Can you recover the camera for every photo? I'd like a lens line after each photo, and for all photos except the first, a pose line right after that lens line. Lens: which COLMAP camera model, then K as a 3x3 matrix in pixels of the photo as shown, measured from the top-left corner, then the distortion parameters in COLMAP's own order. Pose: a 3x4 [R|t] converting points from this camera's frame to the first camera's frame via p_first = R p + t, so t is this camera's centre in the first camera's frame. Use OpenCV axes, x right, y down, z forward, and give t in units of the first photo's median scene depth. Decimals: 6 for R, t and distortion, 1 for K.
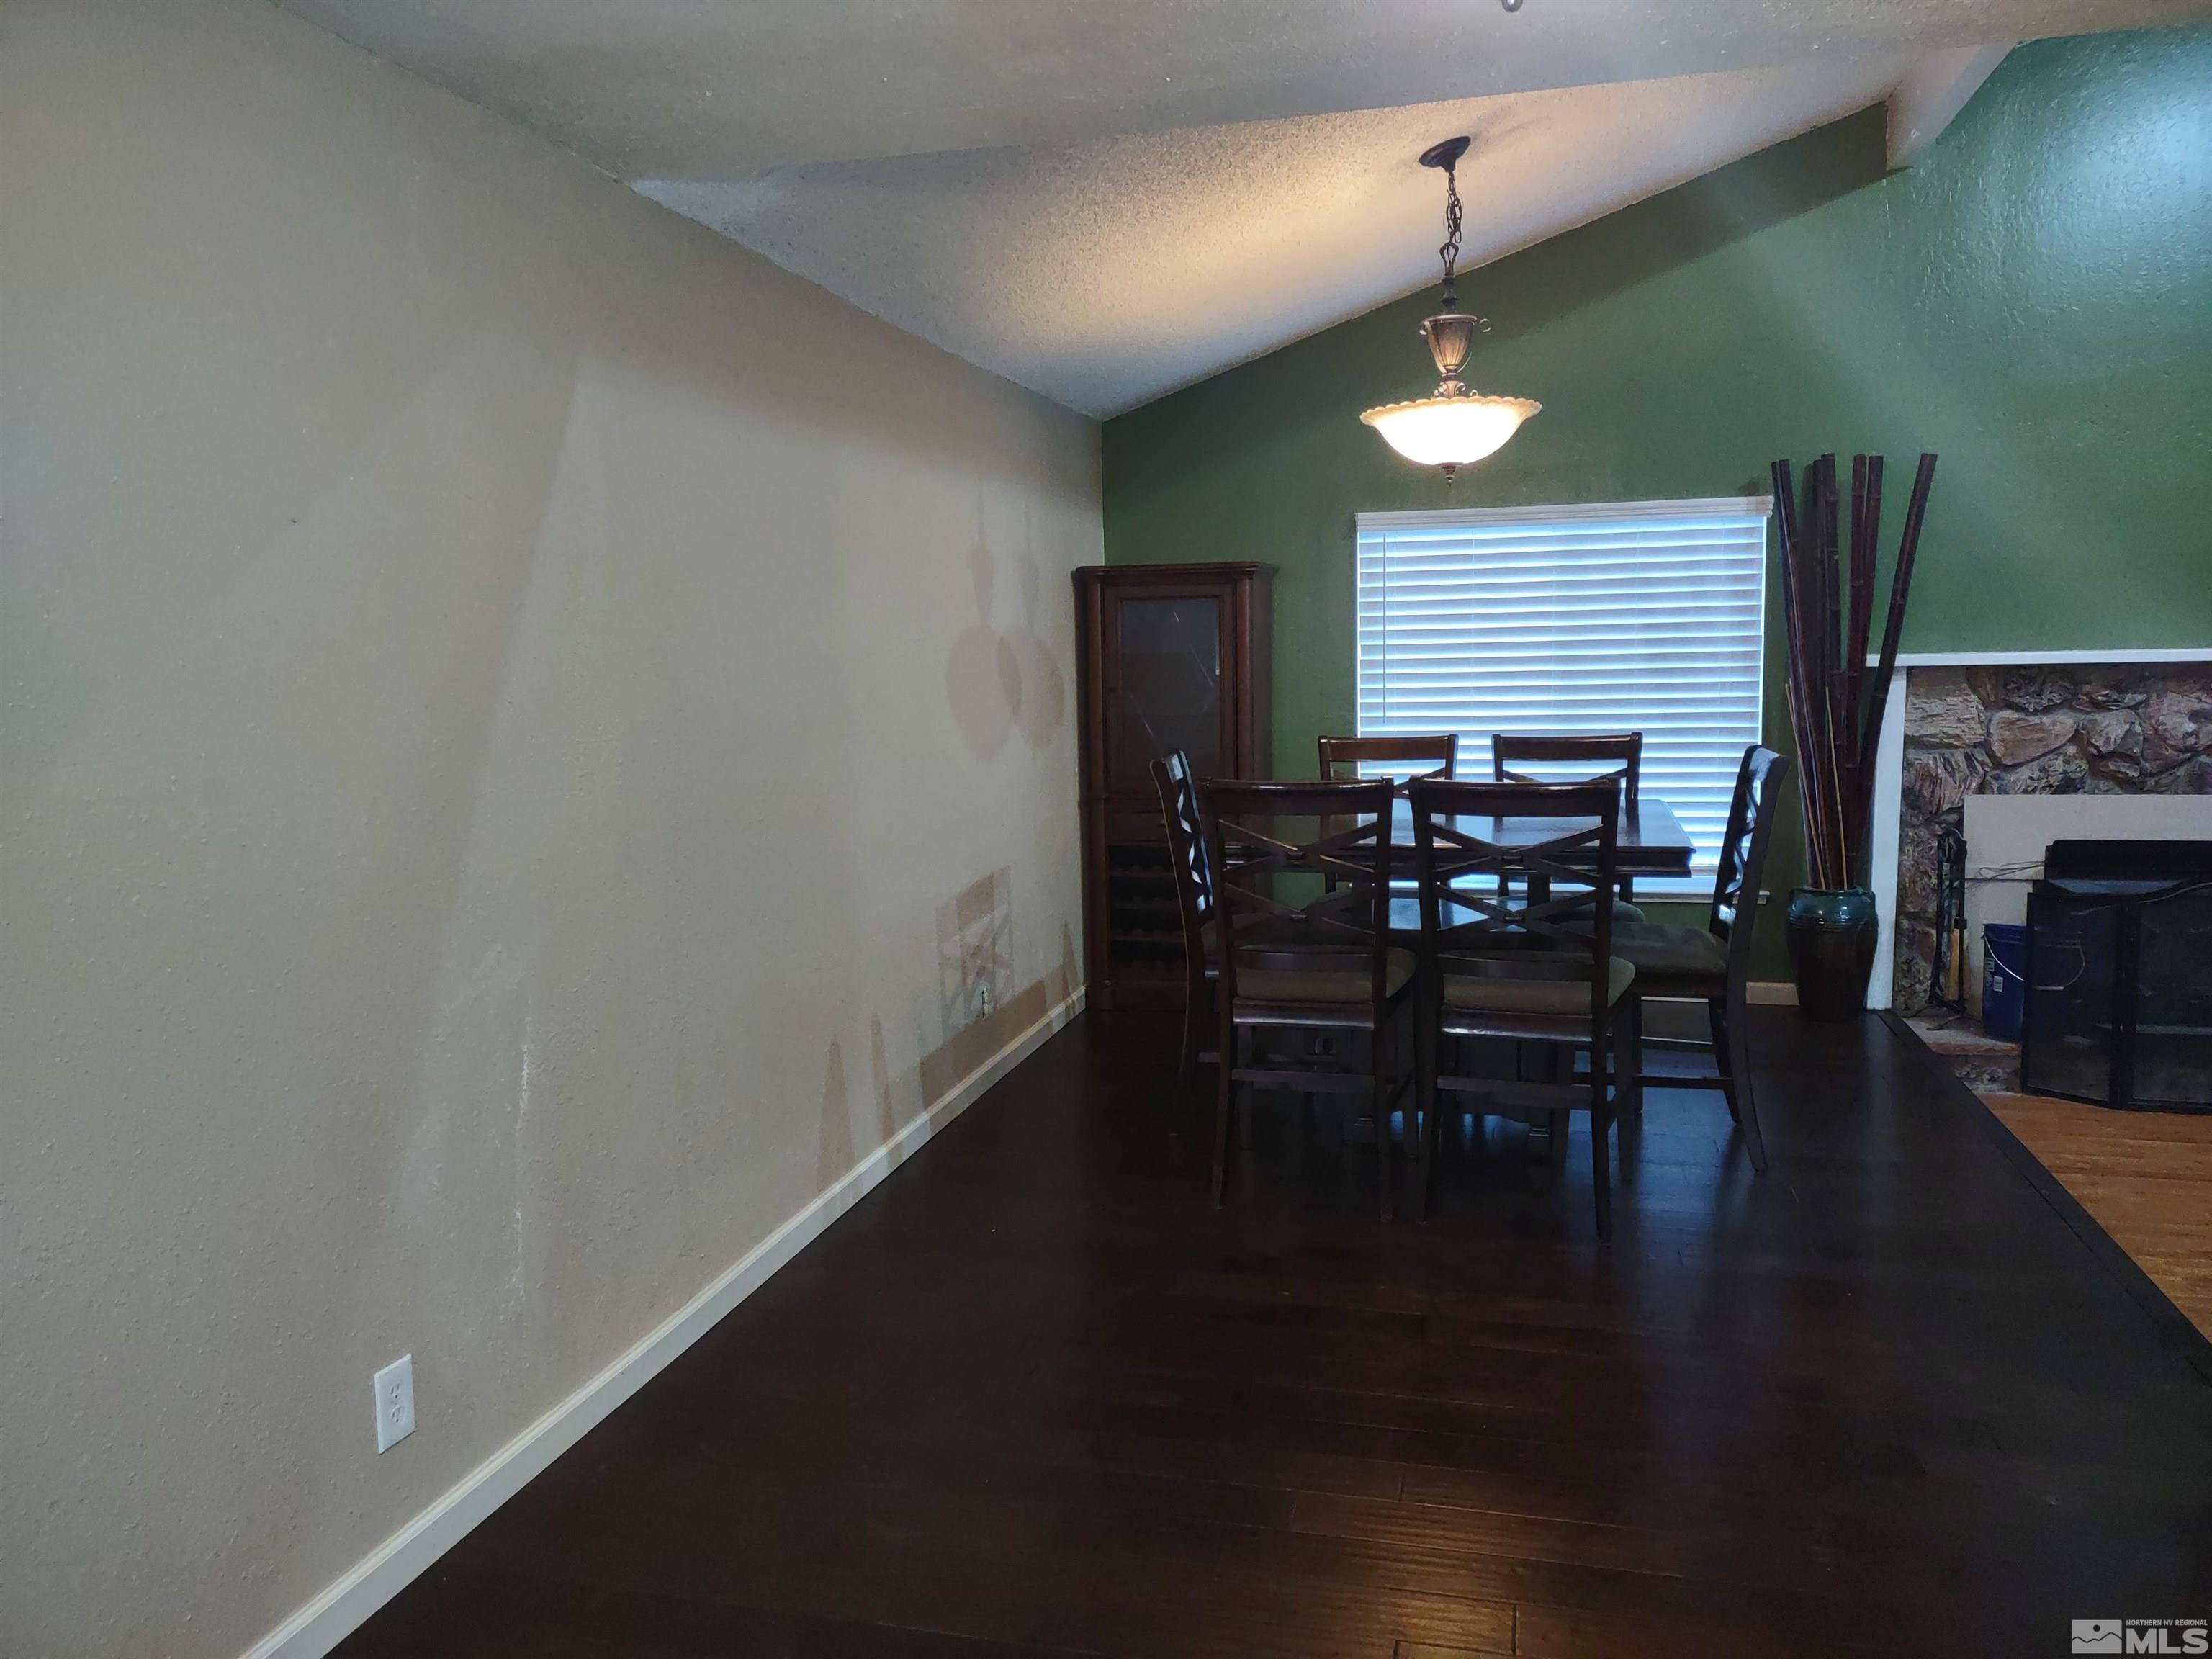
lens RADIAL K [[1658.6, 0, 1107.8], [0, 1658.6, 819.5], [0, 0, 1]] dist [0.042706, -0.043138]
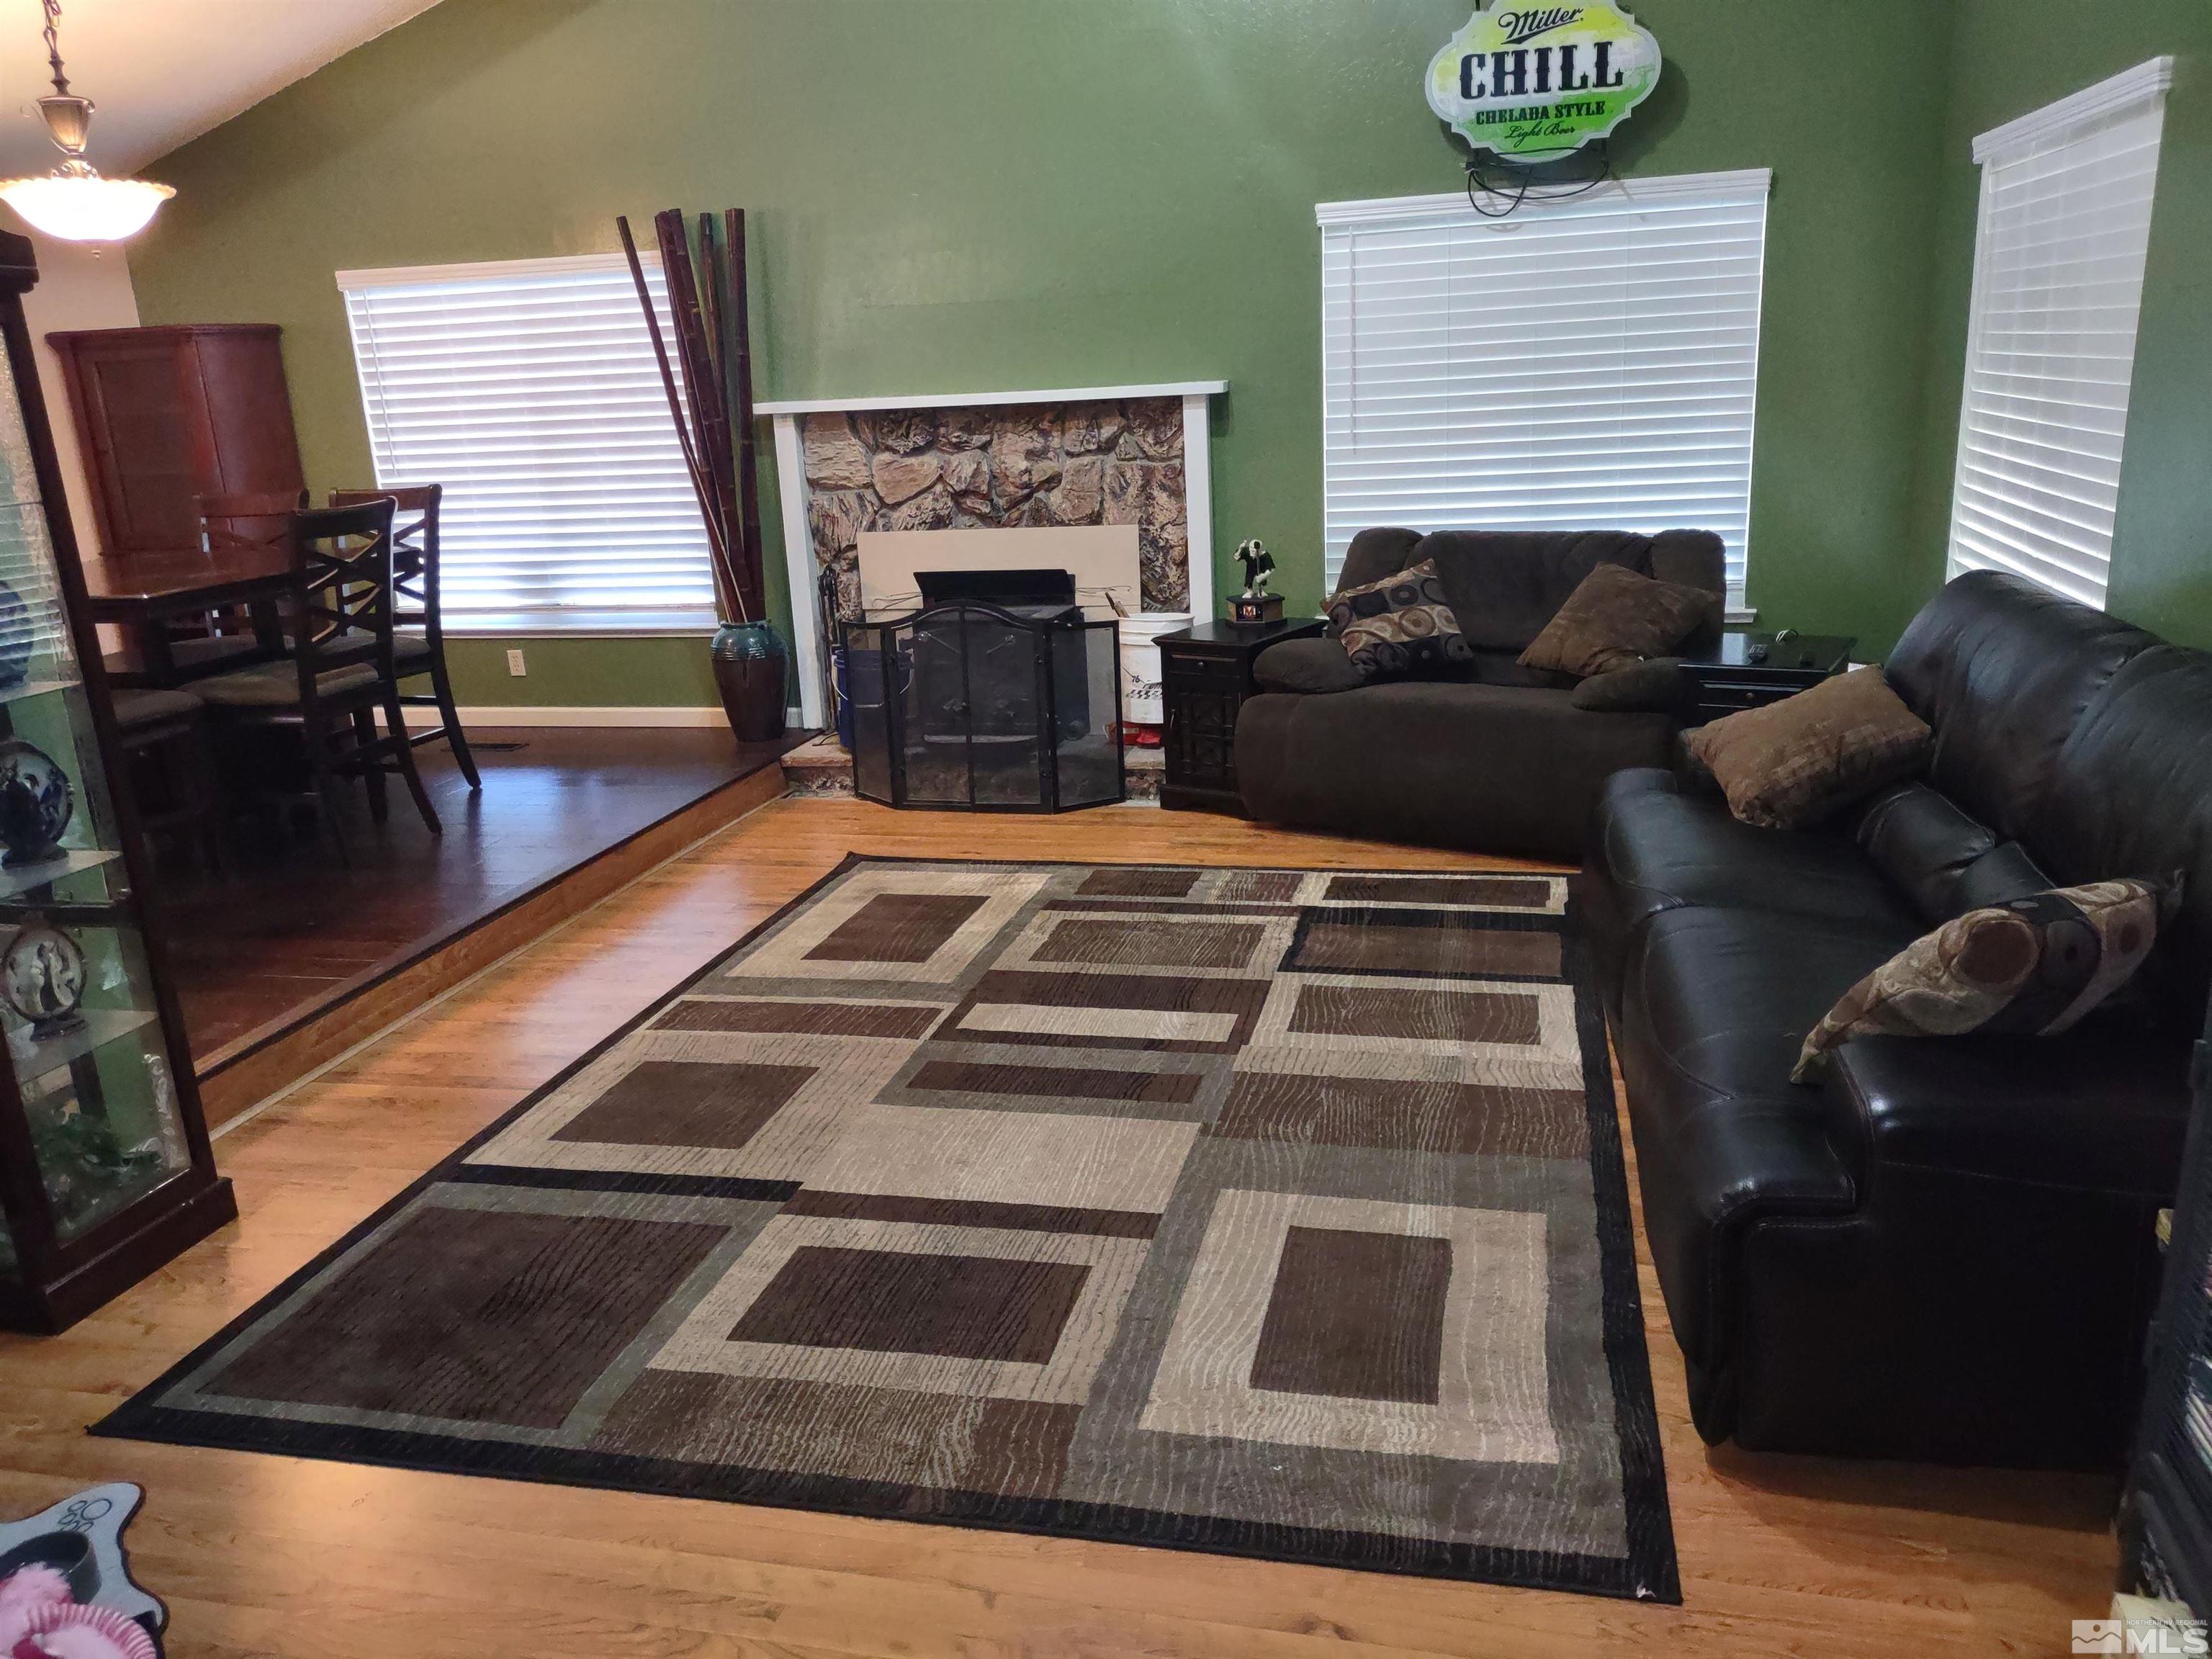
lens RADIAL K [[1658.6, 0, 1106.9], [0, 1658.6, 842.6], [0, 0, 1]] dist [0.042706, -0.043138]
pose [[0.999624, -0.027360, -0.001852, 0.680639], [0.027262, 0.984219, 0.174844, -0.000626], [-0.002961, -0.174829, 0.984594, -0.115112]]
